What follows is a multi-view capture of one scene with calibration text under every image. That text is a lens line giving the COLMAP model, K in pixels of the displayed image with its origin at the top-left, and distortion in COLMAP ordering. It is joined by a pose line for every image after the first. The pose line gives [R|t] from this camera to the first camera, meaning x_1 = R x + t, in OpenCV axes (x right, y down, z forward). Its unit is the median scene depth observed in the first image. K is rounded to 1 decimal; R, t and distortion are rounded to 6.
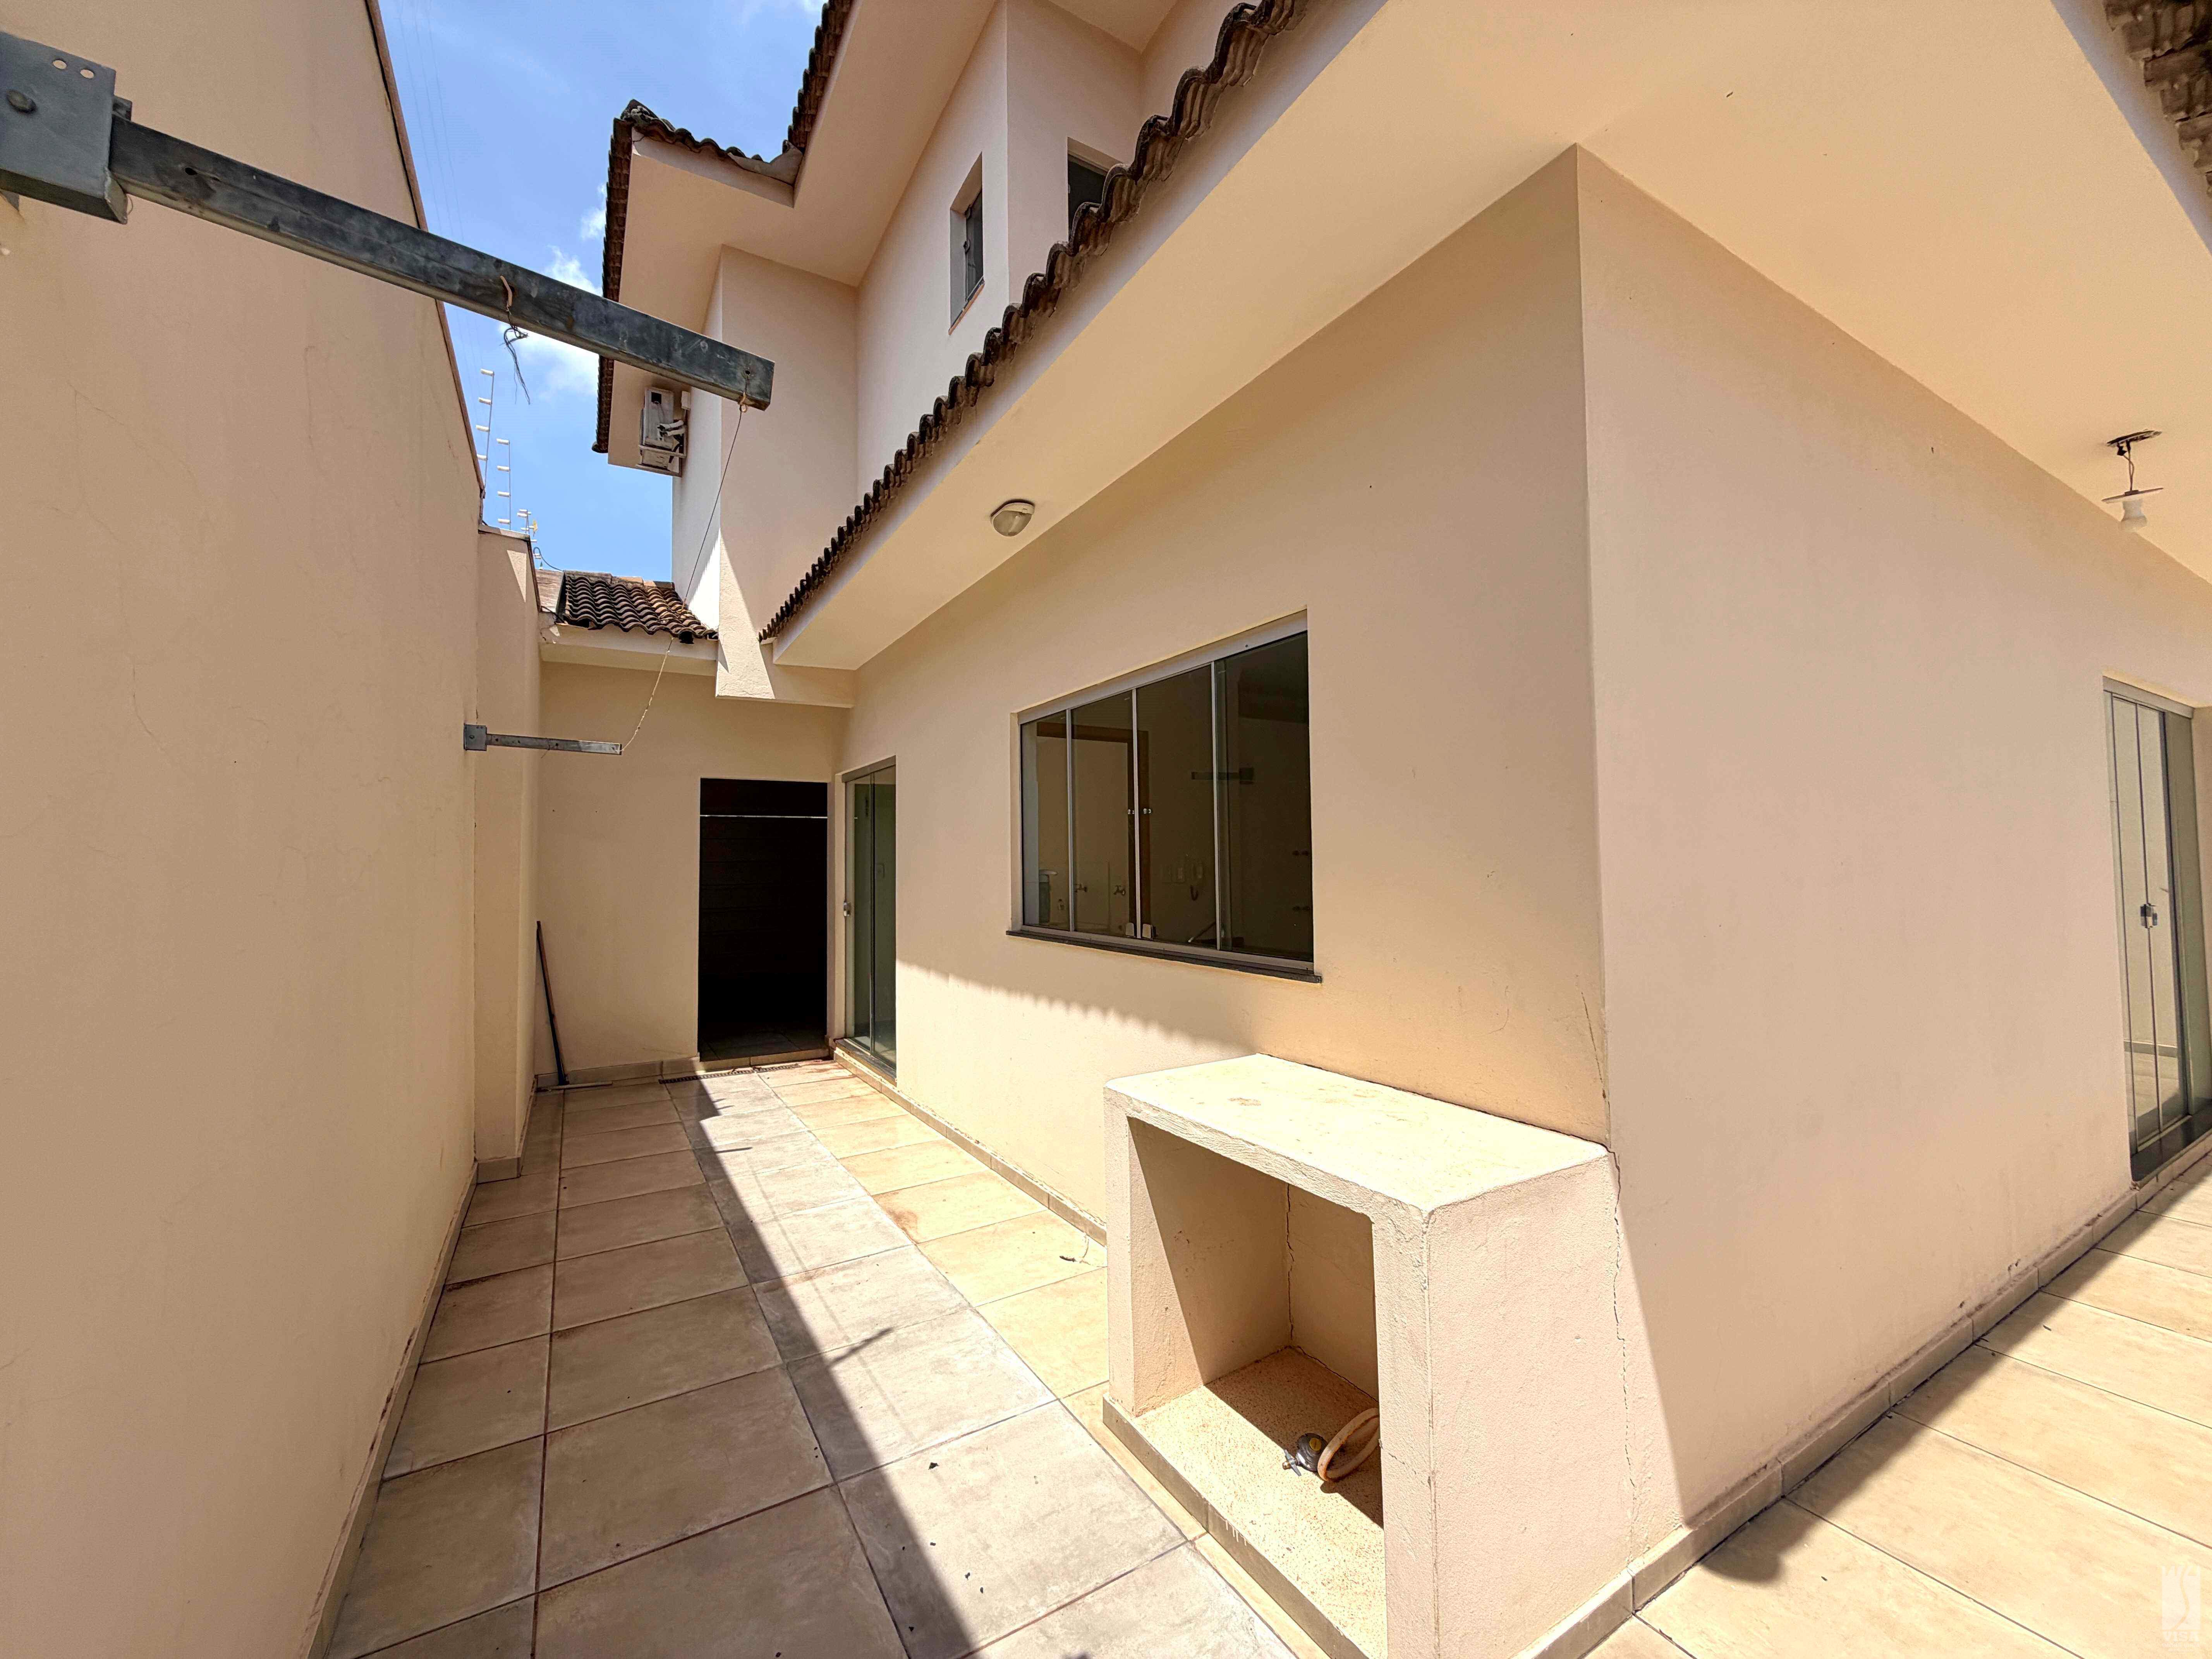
lens RADIAL K [[878.0, 0, 1100.8], [0, 878.0, 827.1], [0, 0, 1]] dist [0.001226, -0.000297]
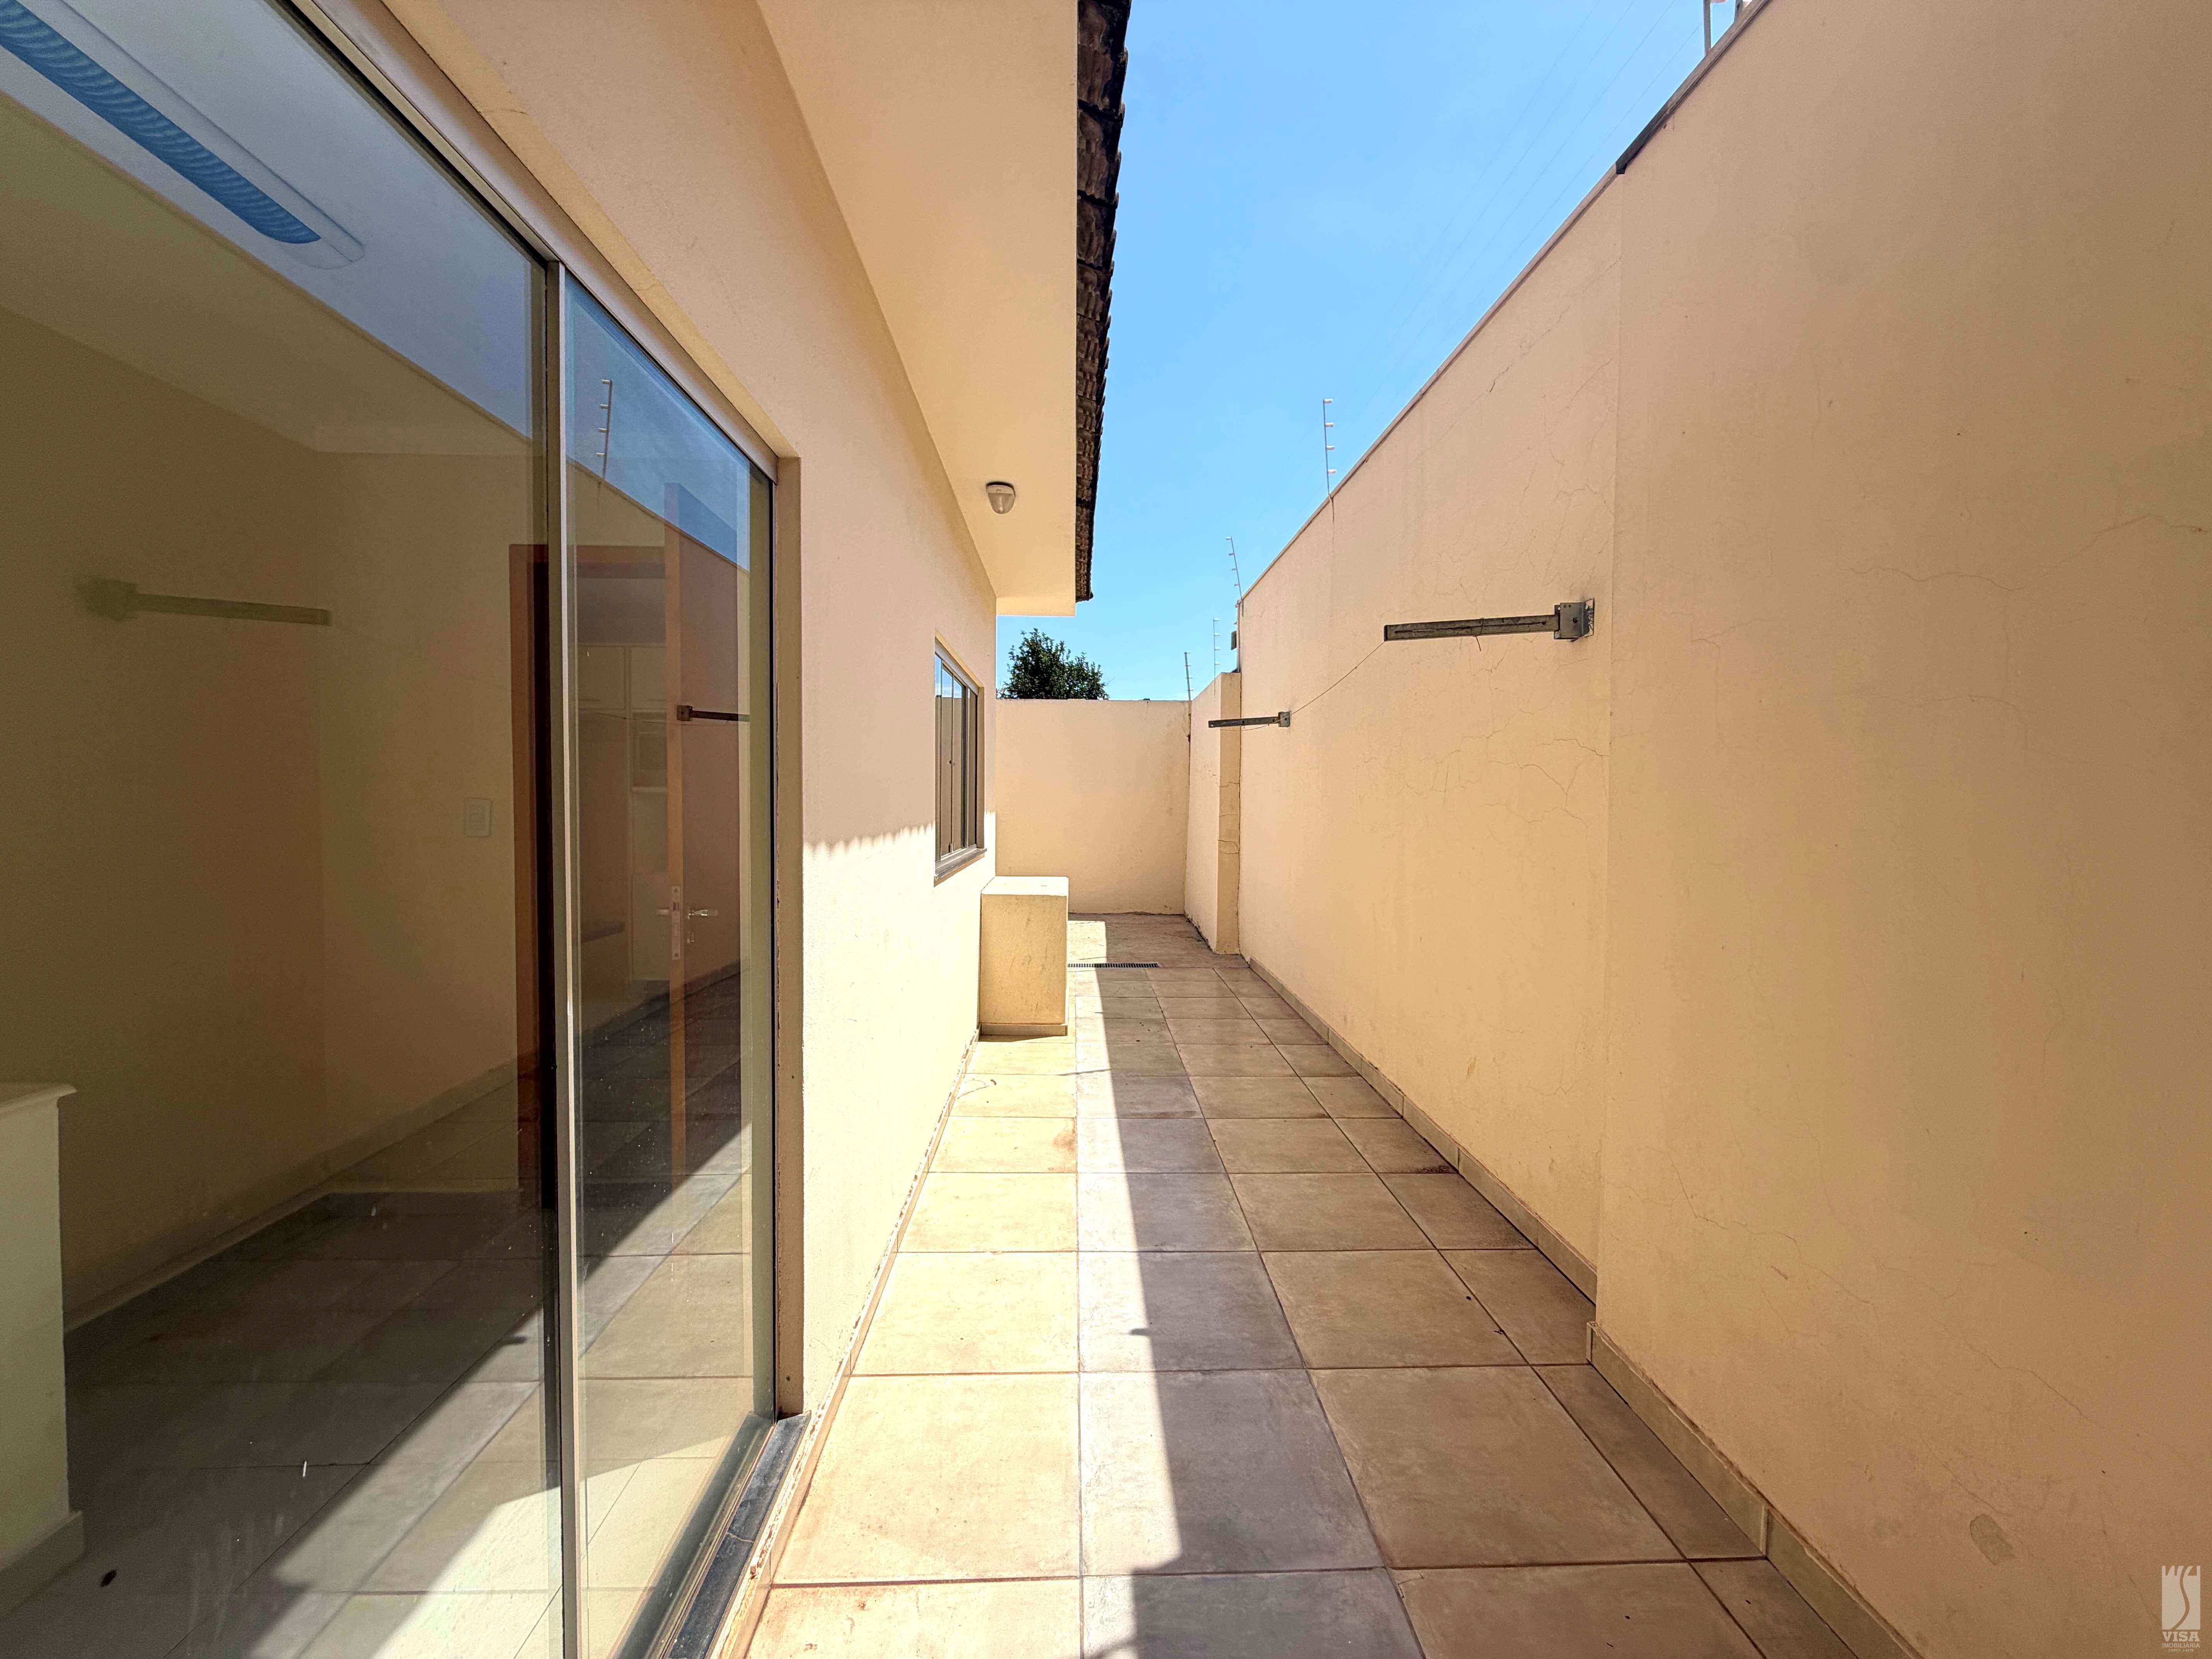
lens RADIAL K [[880.7, 0, 1103.9], [0, 880.7, 825.5], [0, 0, 1]] dist [-0.001364, 0.000321]
pose [[-0.876521, -0.008891, 0.481282, -0.823569], [-0.015446, 0.999834, -0.009659, 0.088315], [-0.481116, -0.015900, -0.876513, 2.052559]]
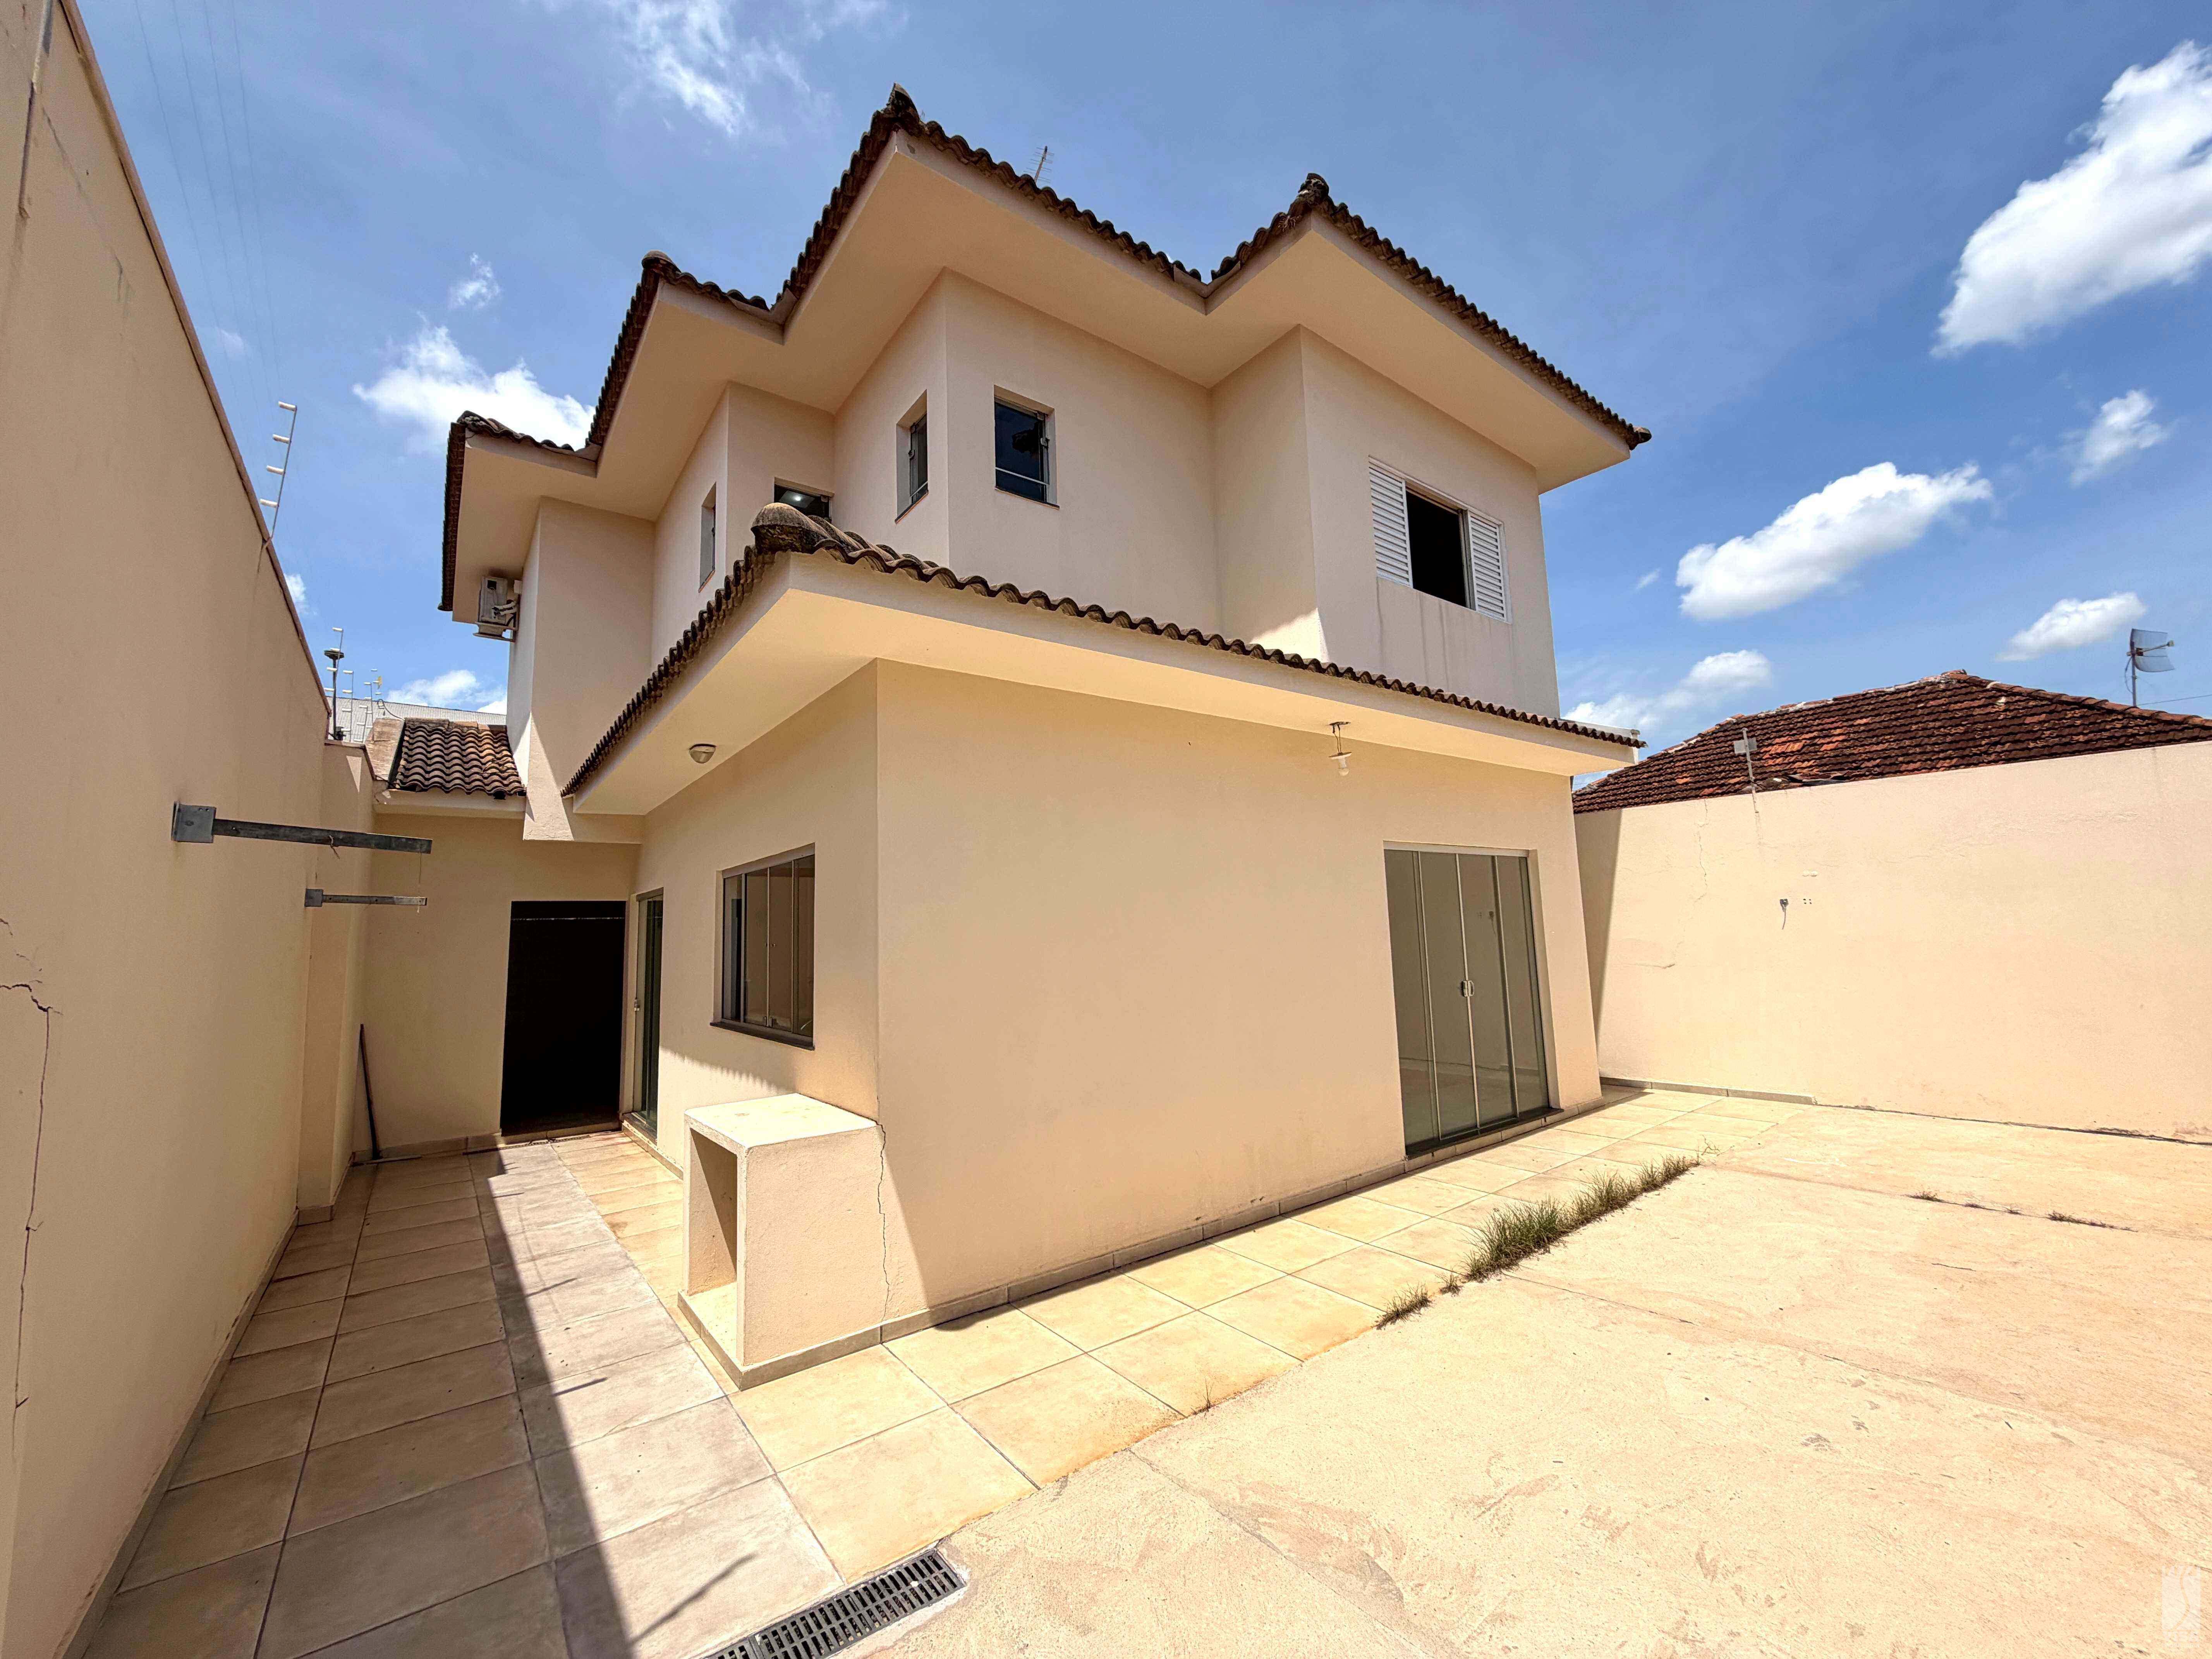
lens RADIAL K [[878.0, 0, 1100.8], [0, 878.0, 827.1], [0, 0, 1]] dist [0.001226, -0.000297]
pose [[0.993545, -0.008123, 0.113152, 0.447330], [0.017469, 0.996491, -0.081855, -0.087652], [-0.112090, 0.083303, 0.990200, -0.637339]]
